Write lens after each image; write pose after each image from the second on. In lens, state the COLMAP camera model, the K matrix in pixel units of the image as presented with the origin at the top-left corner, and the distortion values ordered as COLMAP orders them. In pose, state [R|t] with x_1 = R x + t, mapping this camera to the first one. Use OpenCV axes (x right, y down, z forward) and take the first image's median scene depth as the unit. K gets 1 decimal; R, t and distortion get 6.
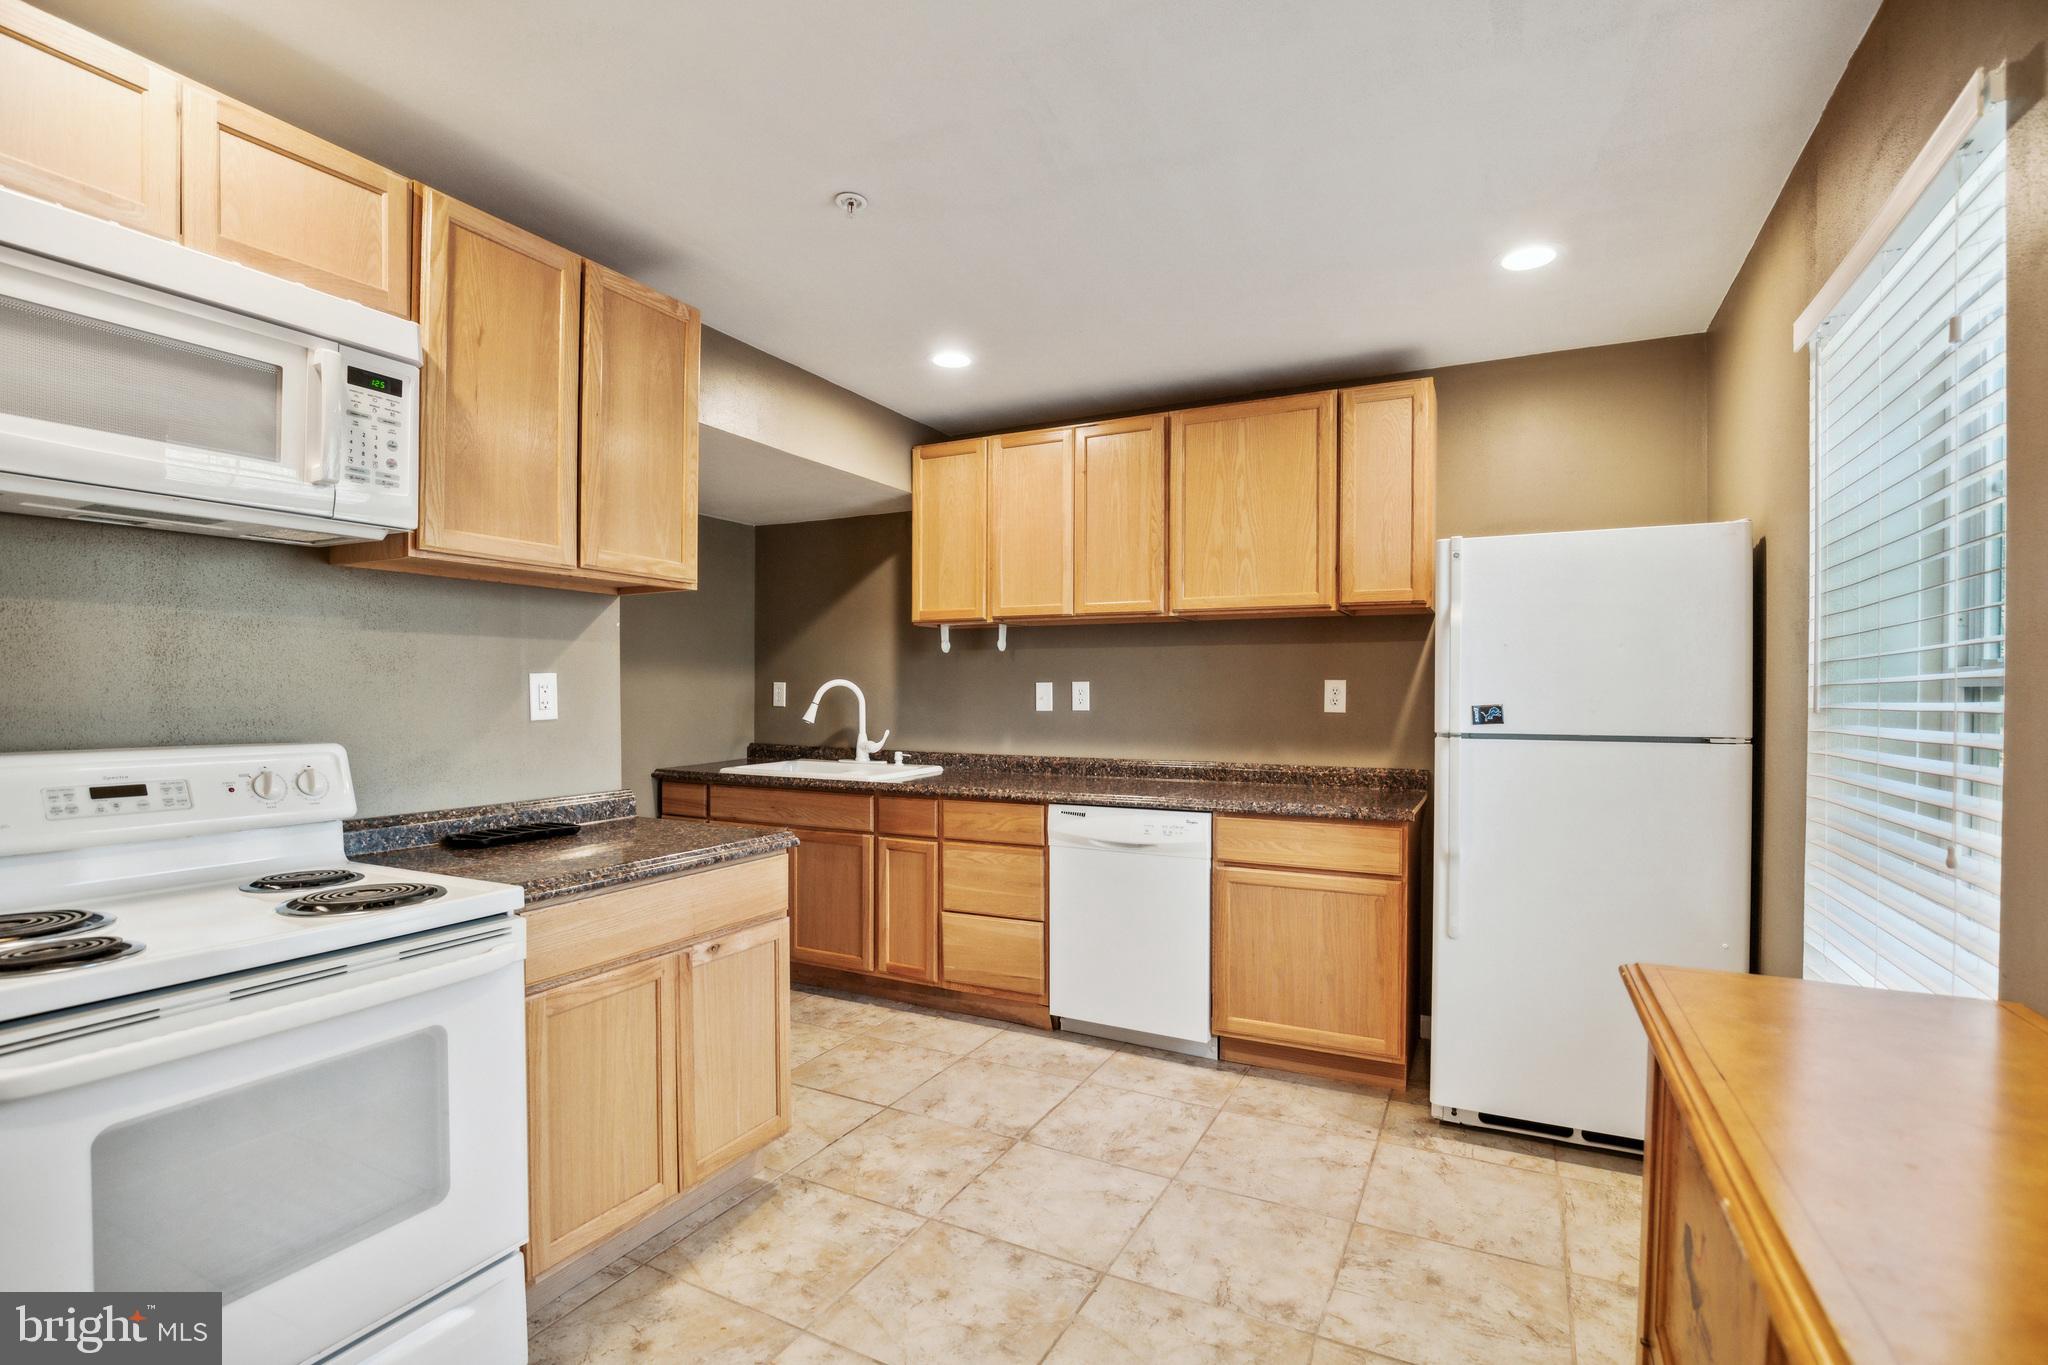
lens RADIAL K [[943.4, 0, 1030.6], [0, 943.4, 694.5], [0, 0, 1]] dist [-0.024474, 0.000317]
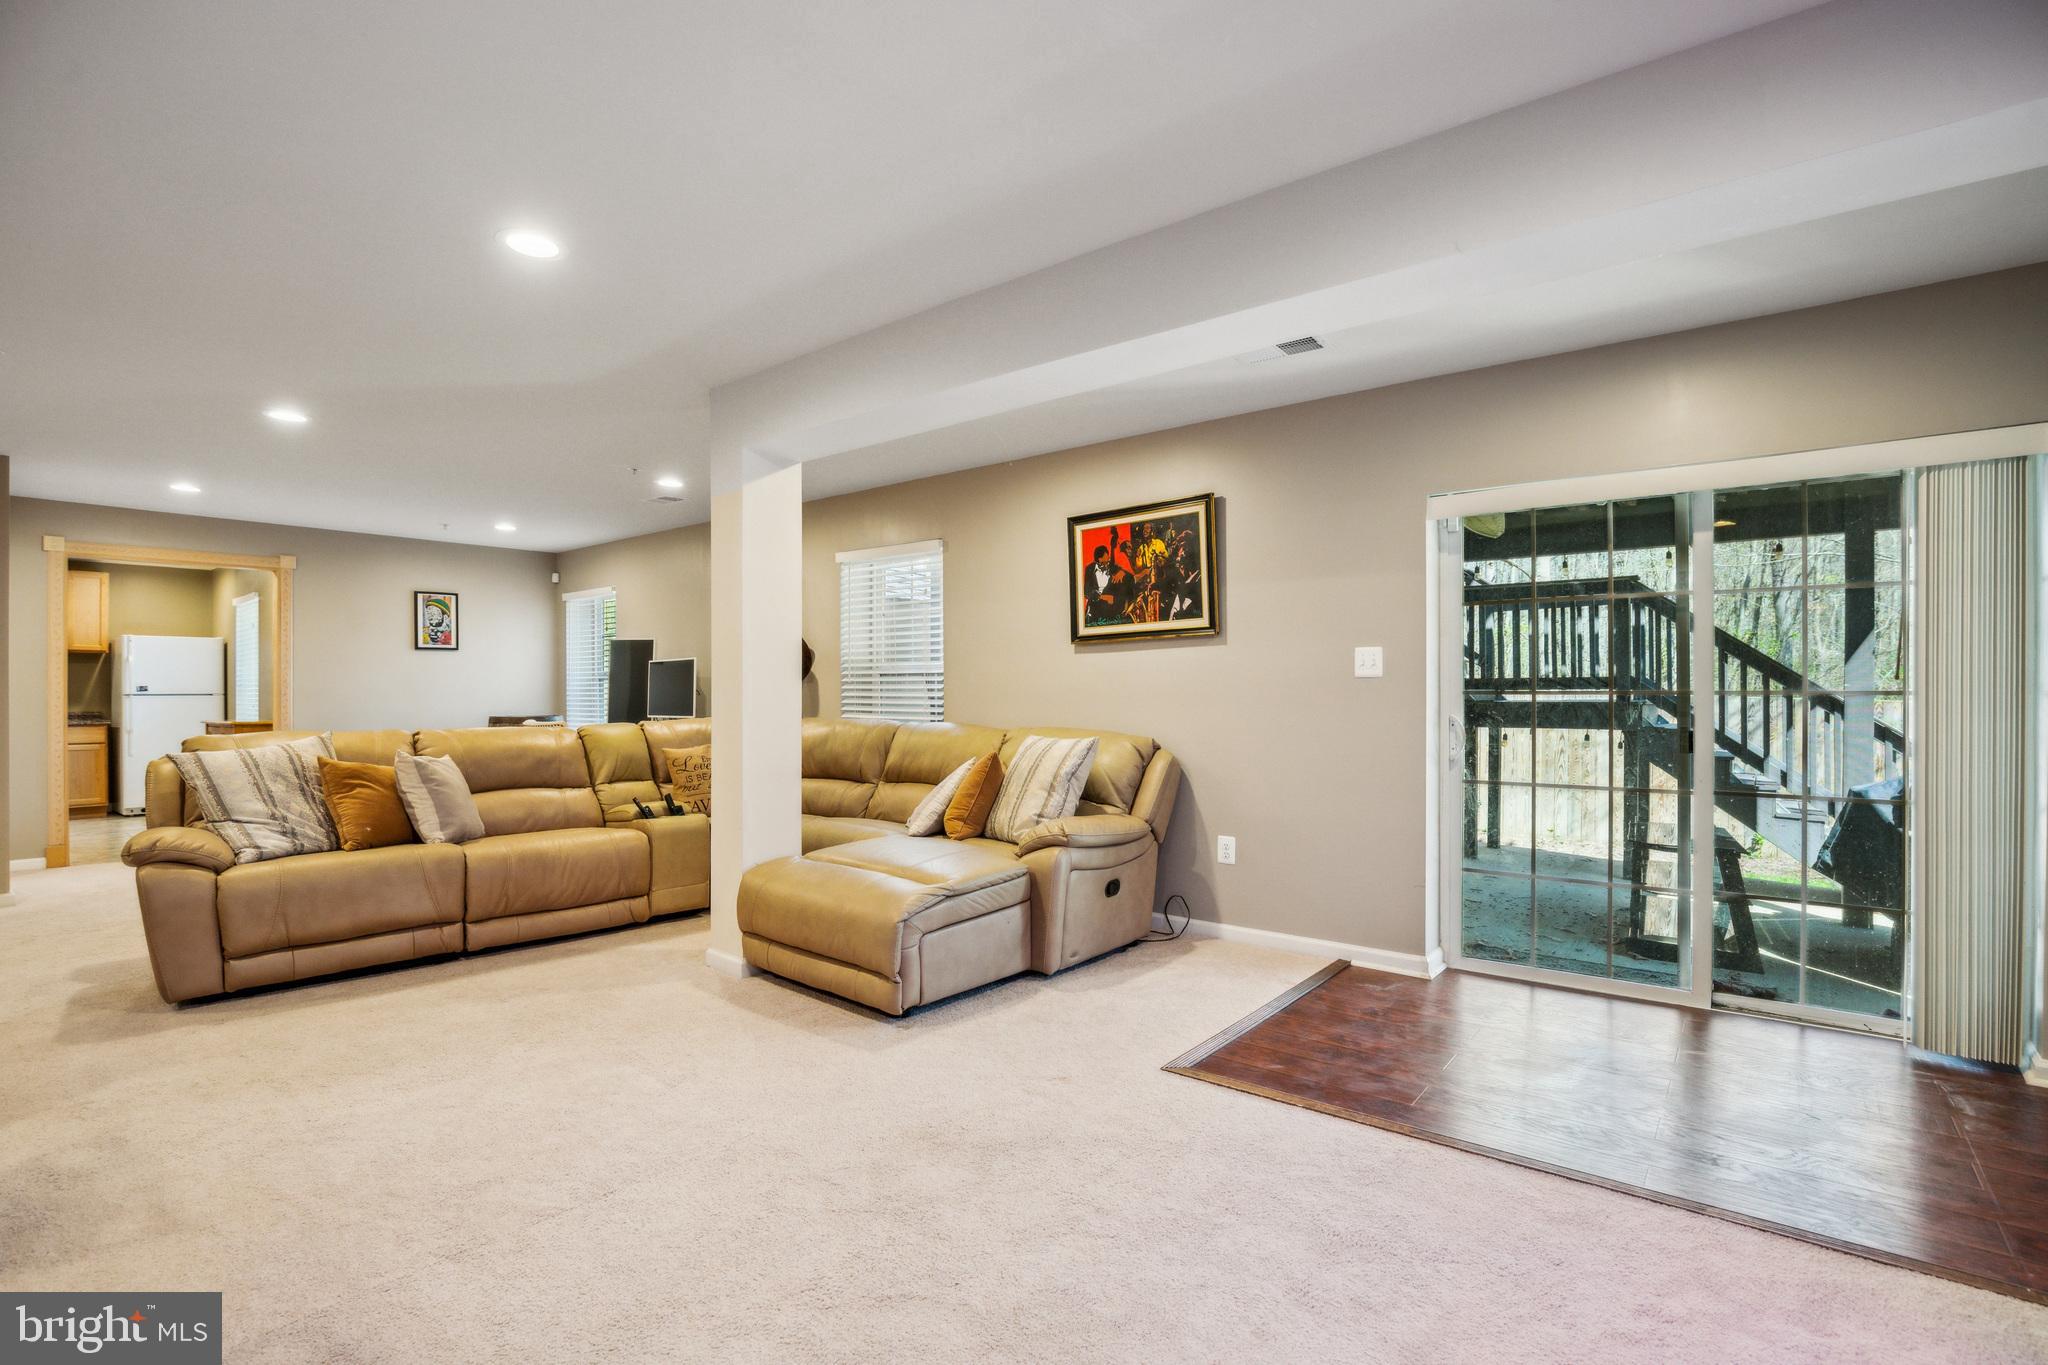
lens RADIAL K [[943.4, 0, 1034.3], [0, 943.4, 685.9], [0, 0, 1]] dist [-0.024474, 0.000317]
pose [[0.190738, 0.000688, 0.981641, -3.858149], [0.008721, 0.999959, -0.002395, 0.084489], [-0.981602, 0.009018, 0.190725, -4.979304]]
